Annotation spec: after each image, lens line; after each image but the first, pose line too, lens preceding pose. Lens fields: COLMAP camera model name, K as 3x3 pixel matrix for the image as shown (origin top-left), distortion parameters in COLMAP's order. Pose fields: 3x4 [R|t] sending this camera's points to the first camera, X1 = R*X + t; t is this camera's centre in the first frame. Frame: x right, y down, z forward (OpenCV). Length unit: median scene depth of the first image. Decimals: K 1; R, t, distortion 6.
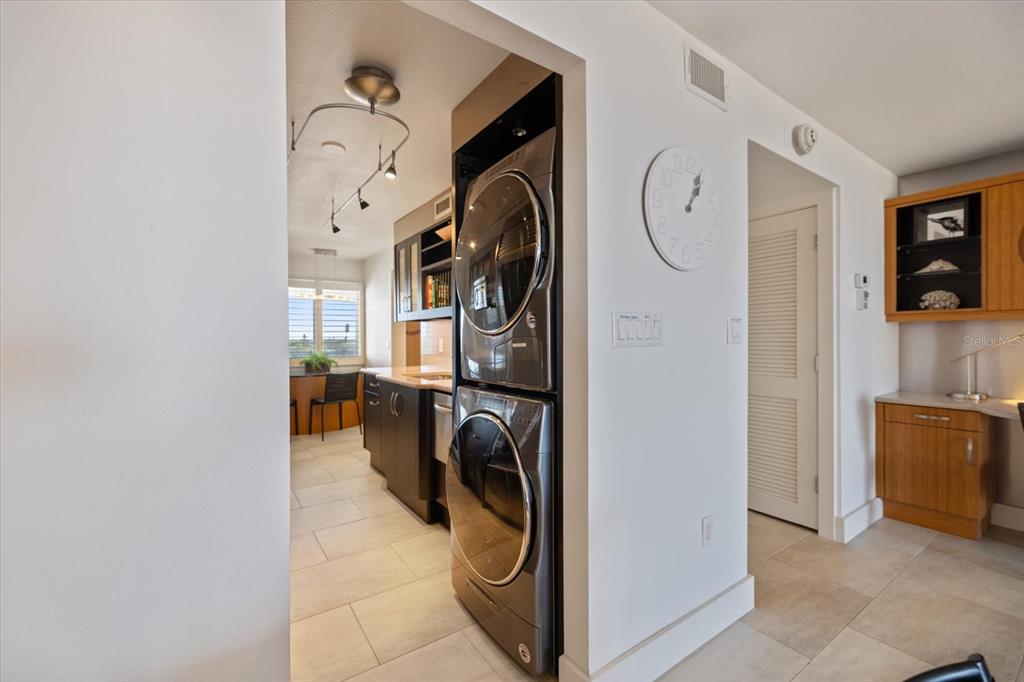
lens RADIAL K [[429.1, 0, 510.8], [0, 429.1, 346.1], [0, 0, 1]] dist [-0.001230, -0.000341]
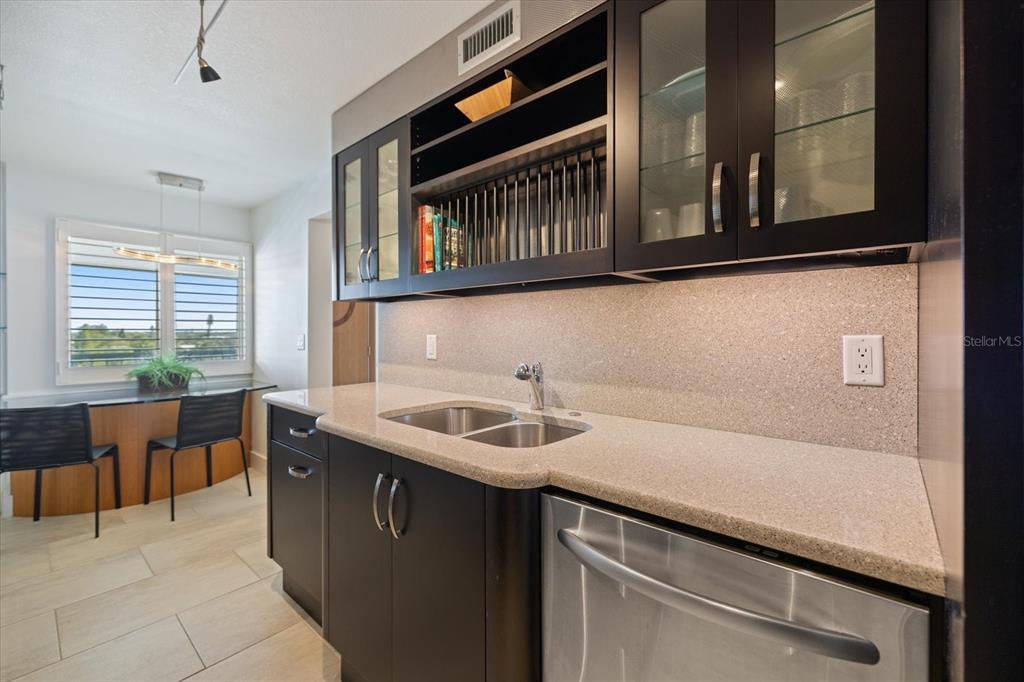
lens RADIAL K [[429.1, 0, 514.5], [0, 429.1, 330.5], [0, 0, 1]] dist [-0.001230, -0.000341]
pose [[0.968001, -0.000398, 0.250946, -0.231016], [0.004926, 0.999836, -0.017416, -0.012719], [-0.250898, 0.018094, 0.967845, 0.539842]]
